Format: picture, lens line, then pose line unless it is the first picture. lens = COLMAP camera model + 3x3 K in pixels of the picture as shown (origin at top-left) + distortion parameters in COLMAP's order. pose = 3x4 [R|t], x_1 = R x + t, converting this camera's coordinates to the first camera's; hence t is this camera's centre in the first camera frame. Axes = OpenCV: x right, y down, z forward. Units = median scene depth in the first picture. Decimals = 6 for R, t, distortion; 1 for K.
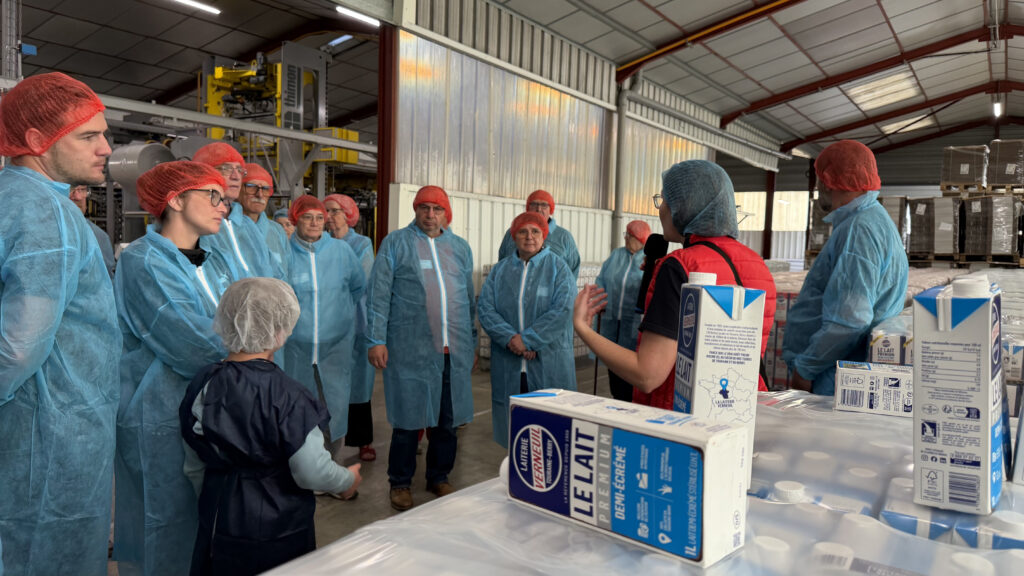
lens RADIAL K [[724.1, 0, 512.0], [0, 724.1, 288.0], [0, 0, 1]] dist [-0.010361, -0.004643]
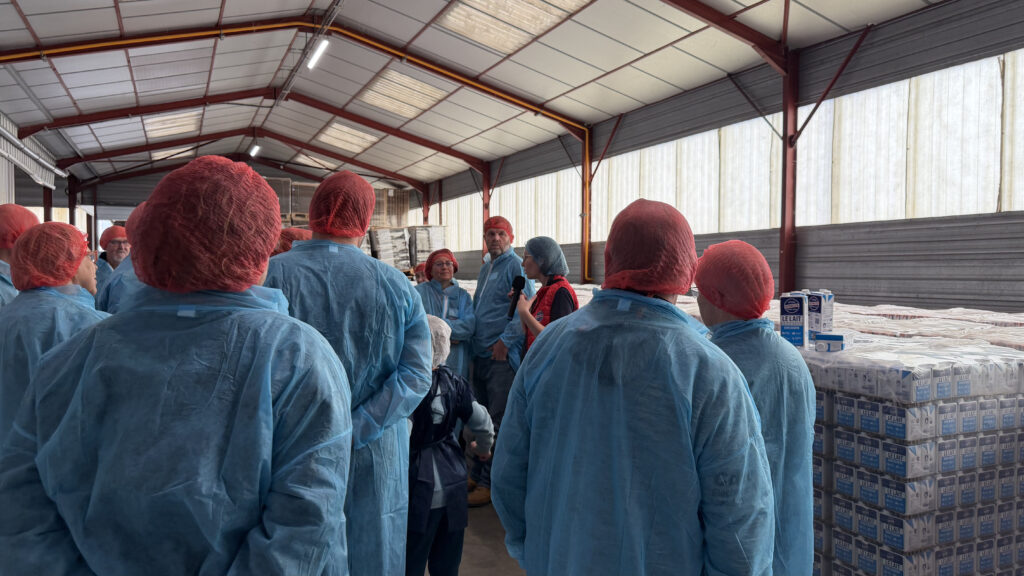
lens RADIAL K [[724.1, 0, 512.0], [0, 724.1, 288.0], [0, 0, 1]] dist [-0.010361, -0.004643]
pose [[0.518565, -0.047745, 0.853704, -0.162299], [0.065260, 0.997737, 0.016160, -0.007939], [-0.852544, 0.047333, 0.520508, 0.002768]]
